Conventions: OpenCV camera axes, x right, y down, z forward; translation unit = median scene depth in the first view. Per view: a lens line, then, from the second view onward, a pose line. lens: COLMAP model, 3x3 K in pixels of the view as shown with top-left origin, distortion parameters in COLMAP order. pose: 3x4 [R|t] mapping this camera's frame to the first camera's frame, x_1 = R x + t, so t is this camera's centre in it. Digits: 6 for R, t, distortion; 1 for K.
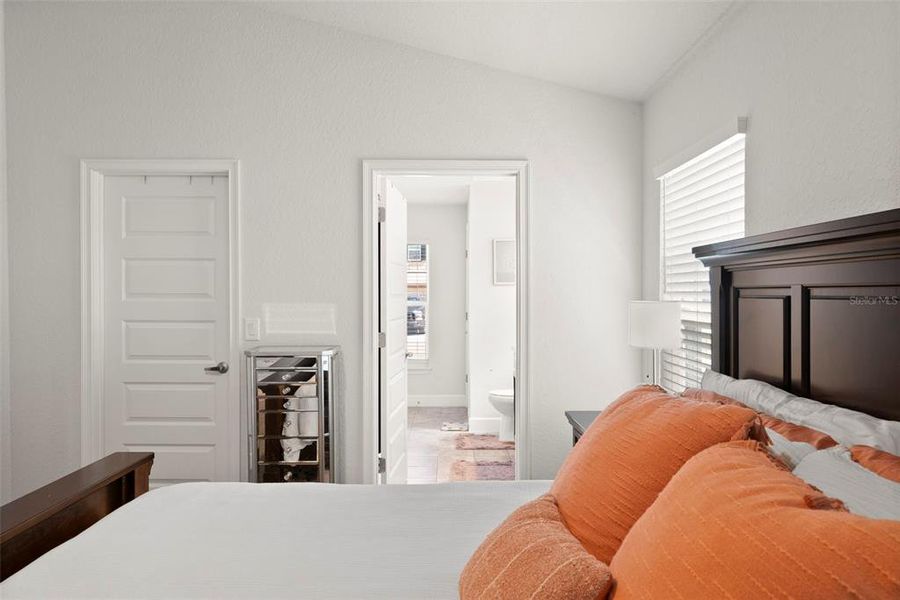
lens RADIAL K [[607.2, 0, 452.6], [0, 607.2, 296.6], [0, 0, 1]] dist [0.007684, 0.003284]
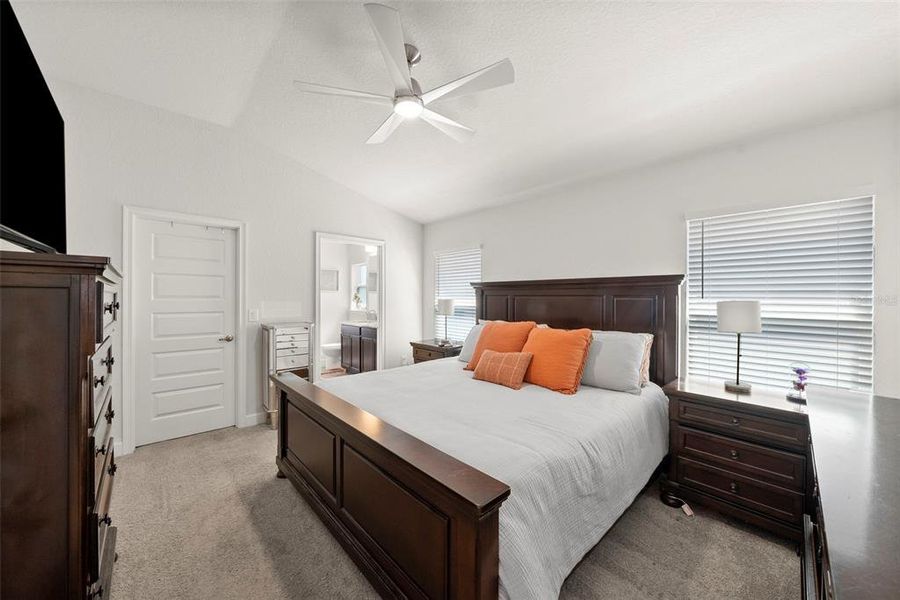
lens RADIAL K [[315.8, 0, 455.4], [0, 315.8, 291.6], [0, 0, 1]] dist [-0.000891, -0.000150]
pose [[0.740751, 0.015551, 0.671600, -0.509725], [-0.000417, 0.999742, -0.022690, 0.002753], [-0.671780, 0.016527, 0.740567, -0.110714]]
